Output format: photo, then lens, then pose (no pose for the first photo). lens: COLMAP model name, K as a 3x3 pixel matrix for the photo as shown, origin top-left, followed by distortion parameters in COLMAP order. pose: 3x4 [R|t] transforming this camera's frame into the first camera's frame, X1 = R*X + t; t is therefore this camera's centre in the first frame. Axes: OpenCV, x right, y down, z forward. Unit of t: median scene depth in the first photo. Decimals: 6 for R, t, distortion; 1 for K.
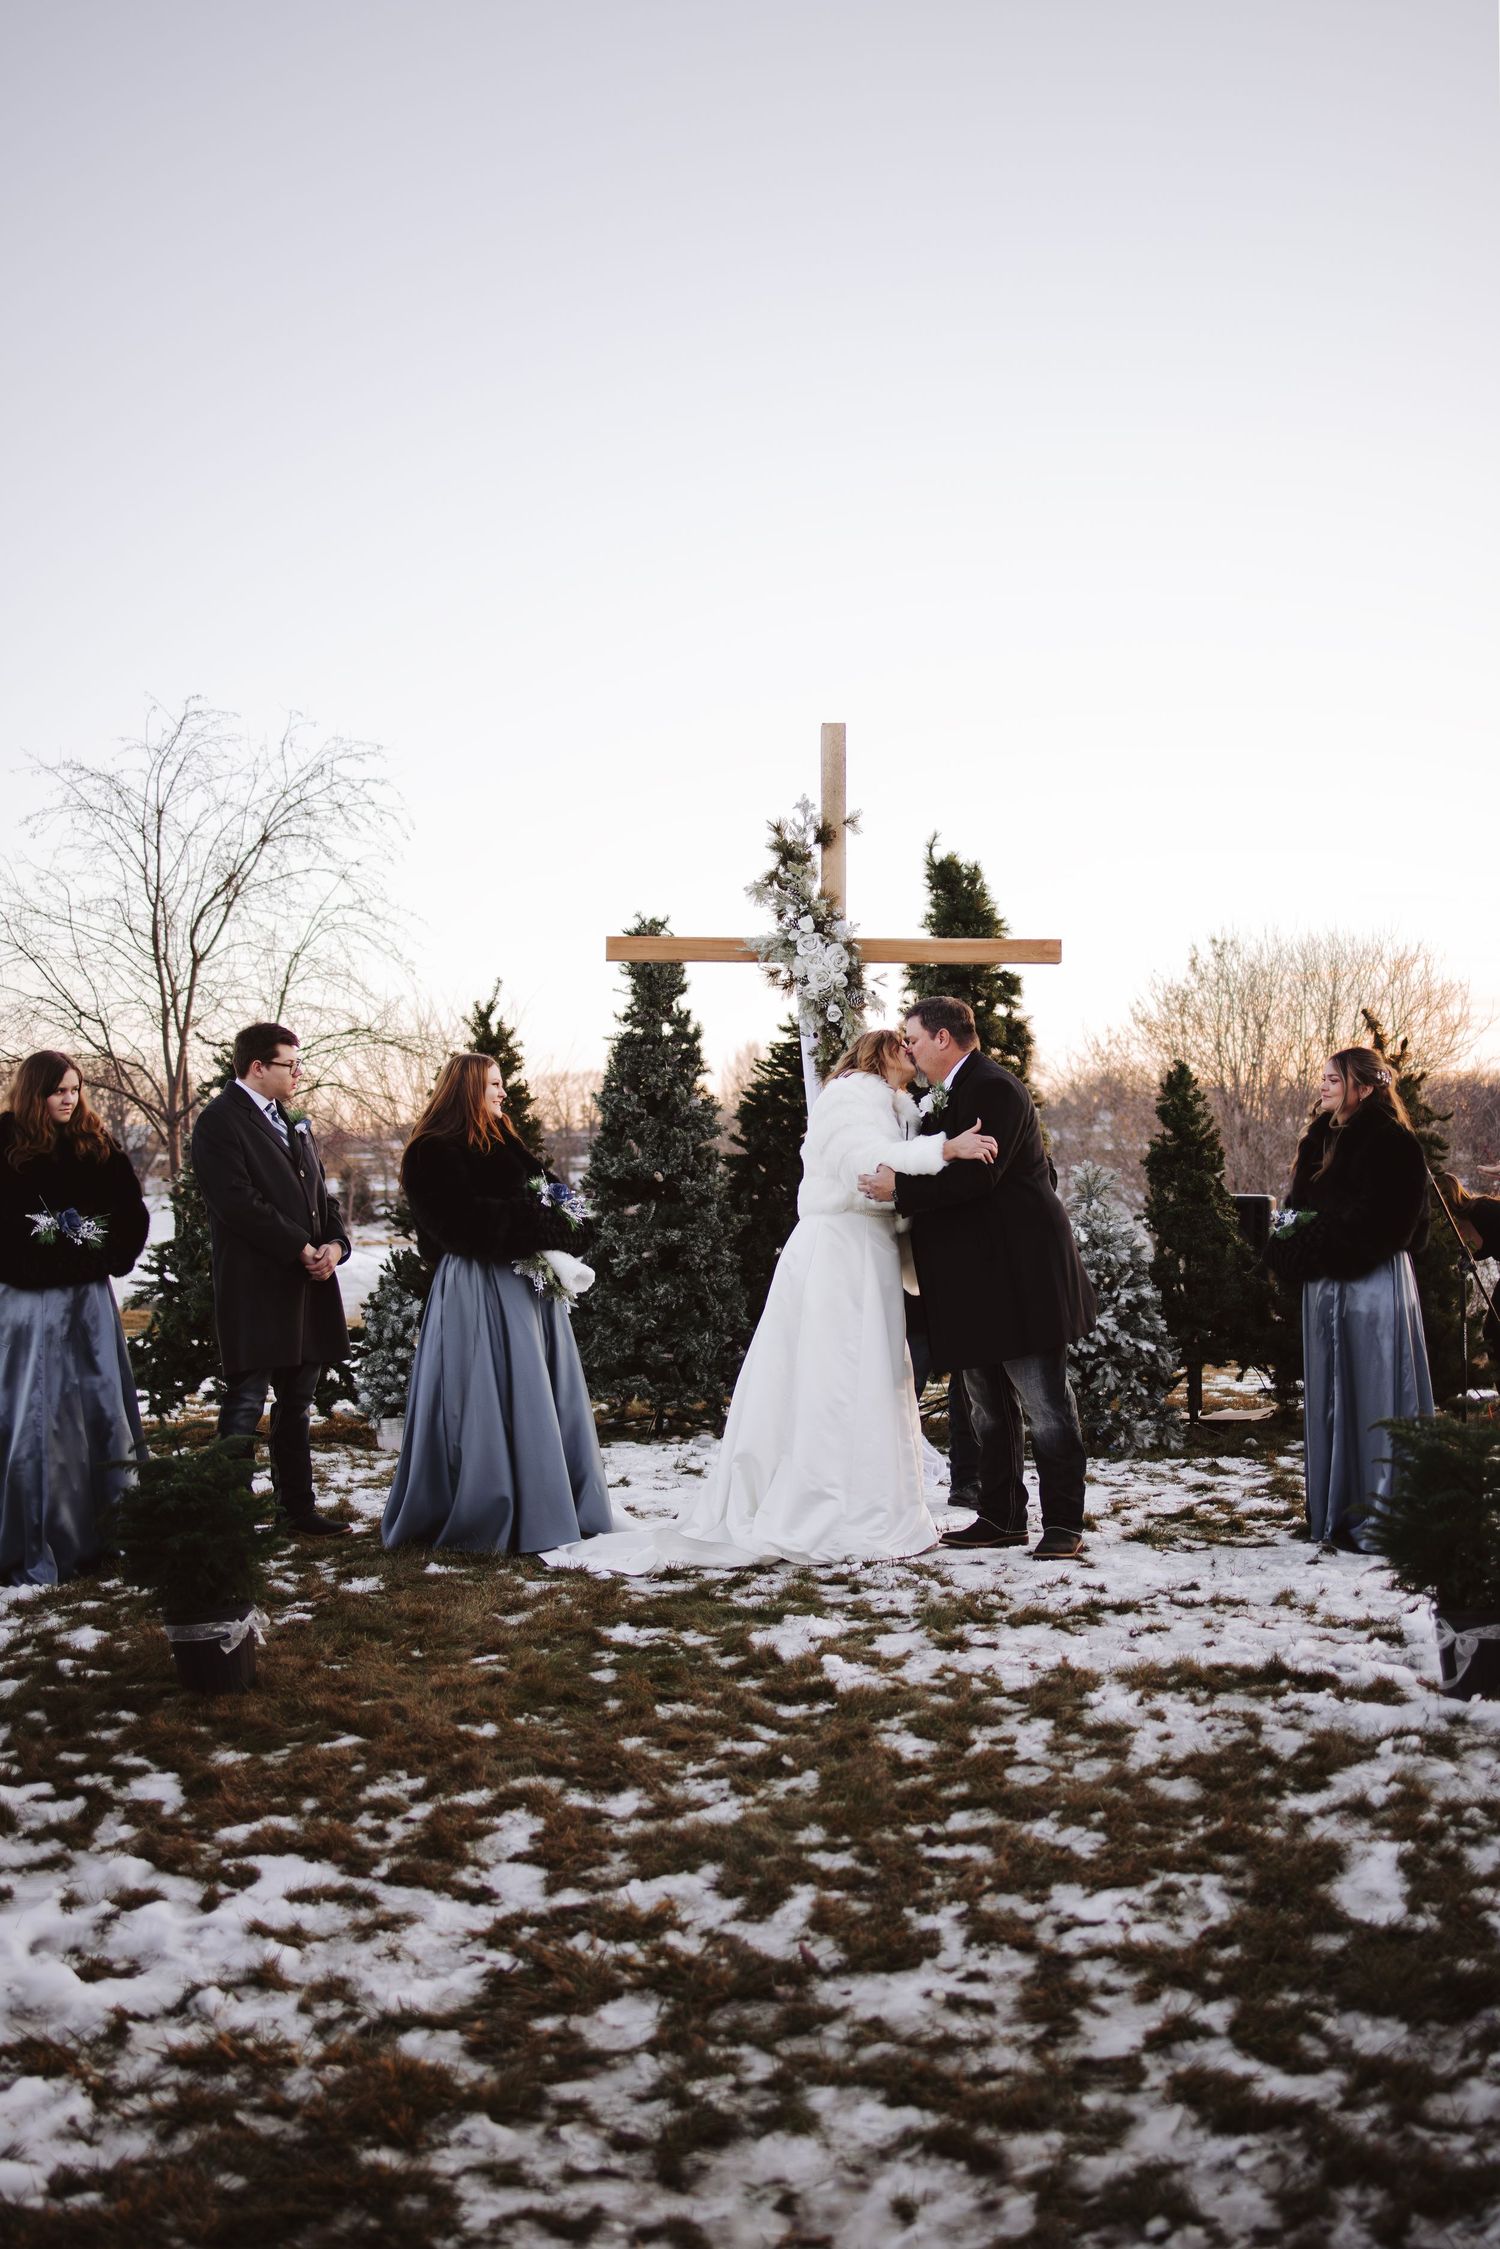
lens RADIAL K [[2431.5, 0, 750.0], [0, 2431.5, 1124.5], [0, 0, 1]] dist [-0.070555, 0.041263]
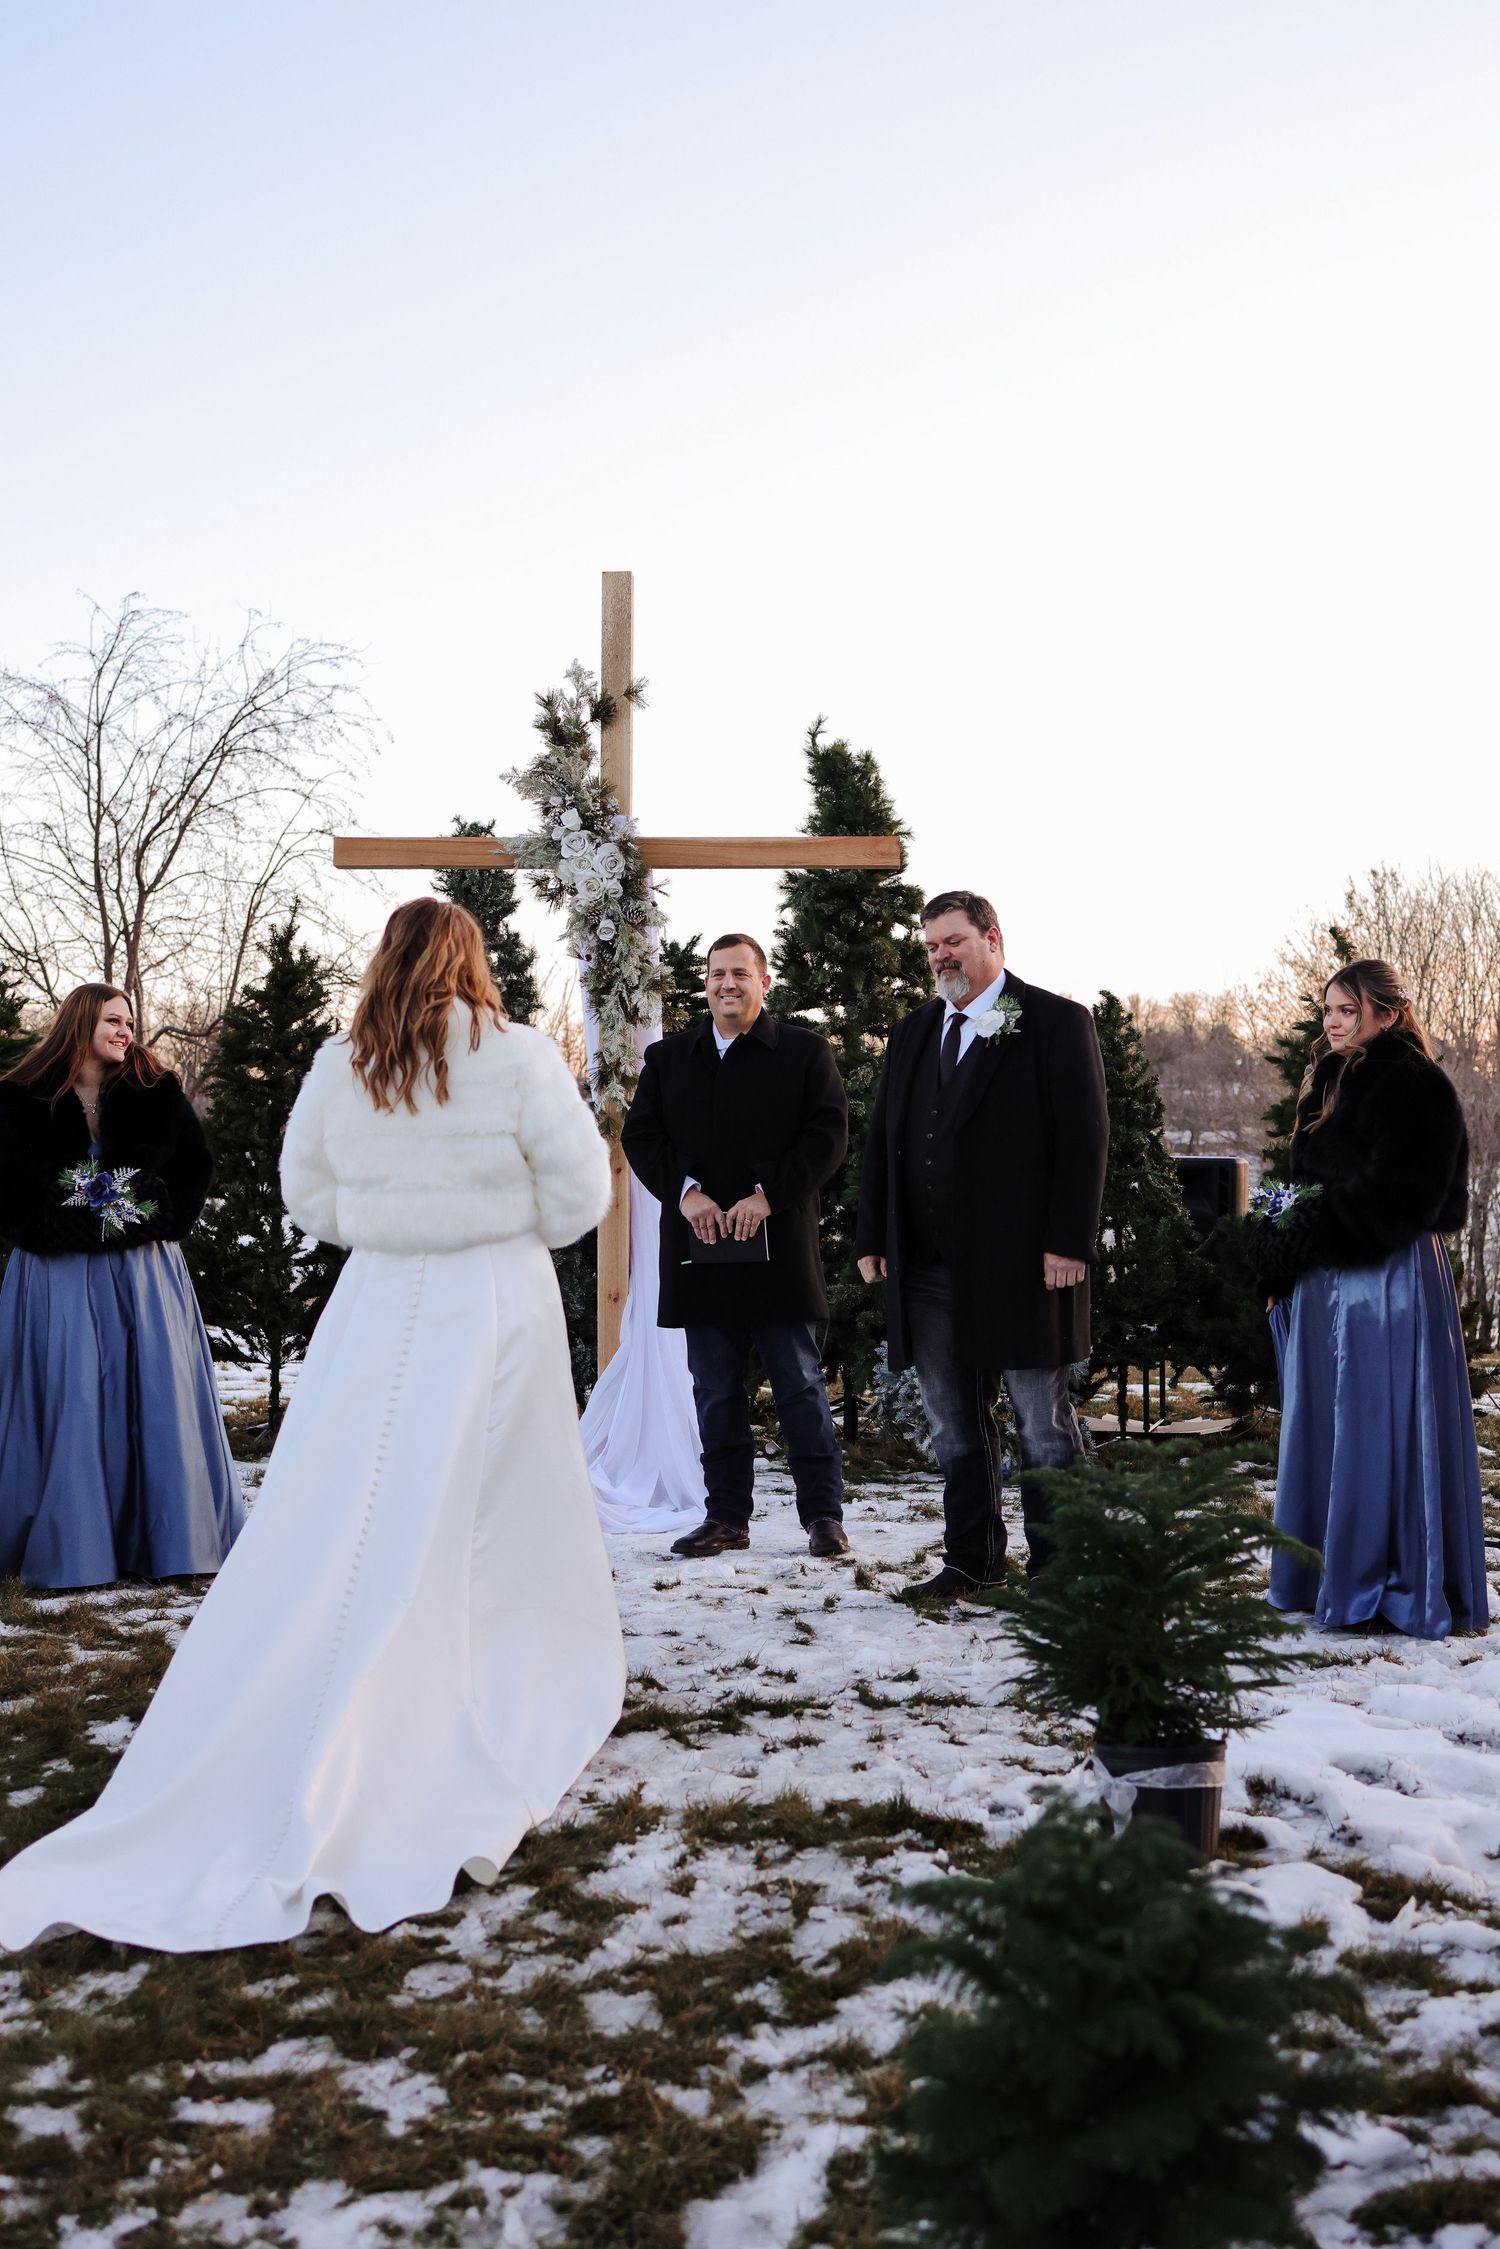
lens RADIAL K [[2626.4, 0, 796.8], [0, 2626.4, 1063.6], [0, 0, 1]] dist [-0.088955, 0.045818]
pose [[0.998574, -0.002025, -0.053347, 0.140501], [0.001669, 0.999976, -0.006723, 0.004236], [0.053359, 0.006624, 0.998553, 0.134860]]
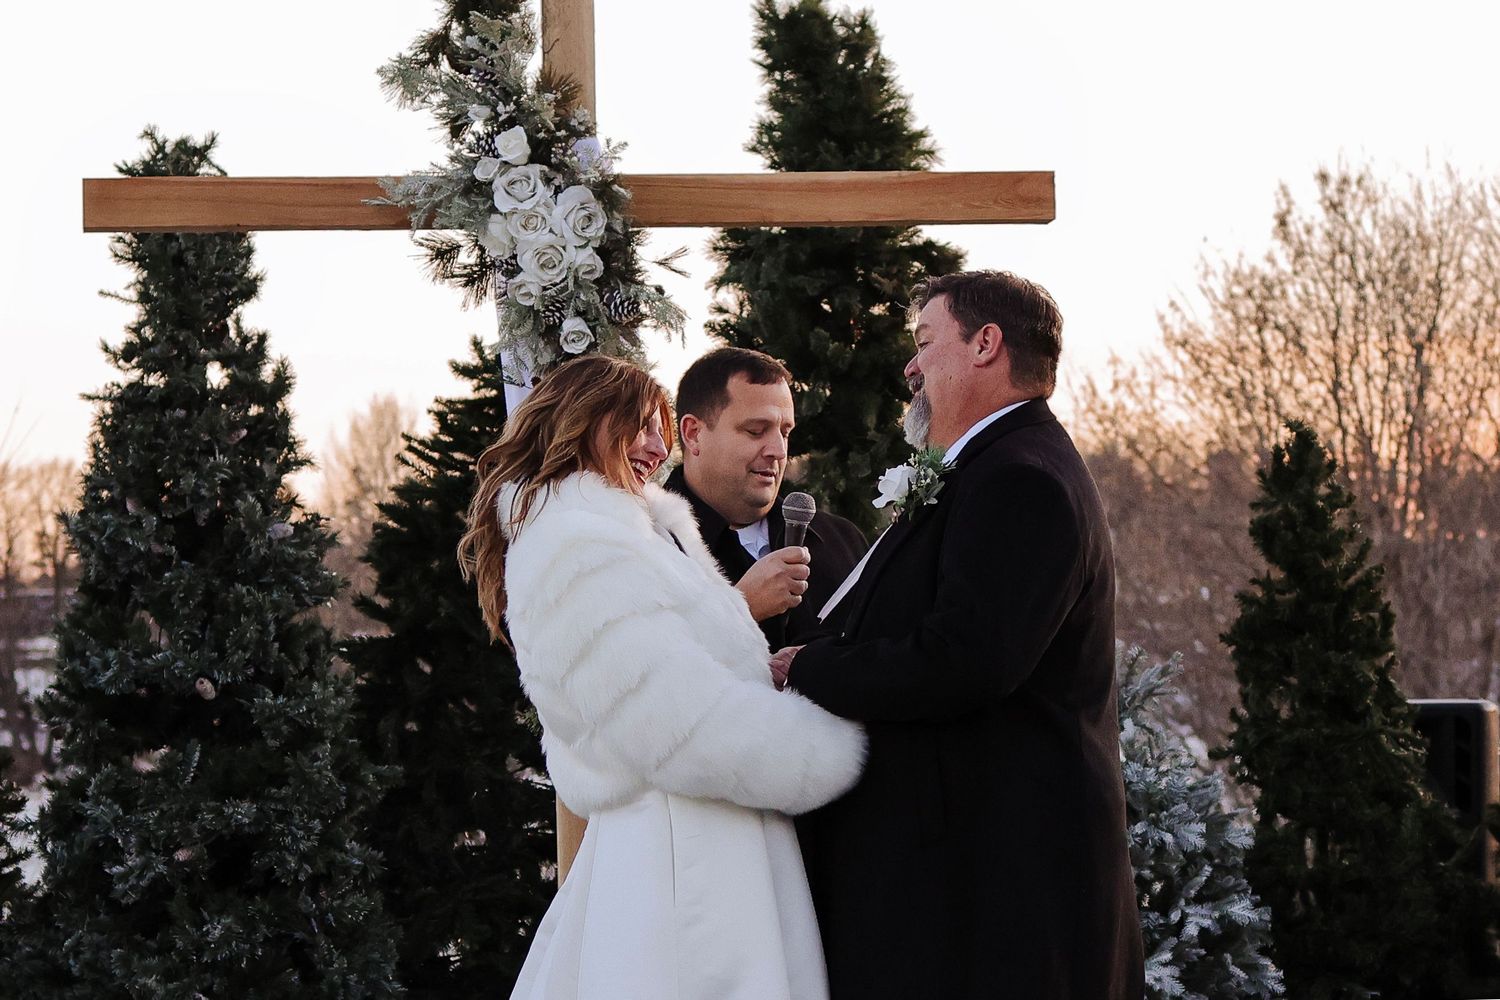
lens RADIAL K [[4921.6, 0, 748.7], [0, 4921.6, 699.8], [0, 0, 1]] dist [-0.039419, -0.663477]
pose [[0.997037, -0.021478, 0.073869, -0.003689], [0.019377, 0.999390, 0.029042, -0.002477], [-0.074447, -0.027524, 0.996845, 0.050073]]
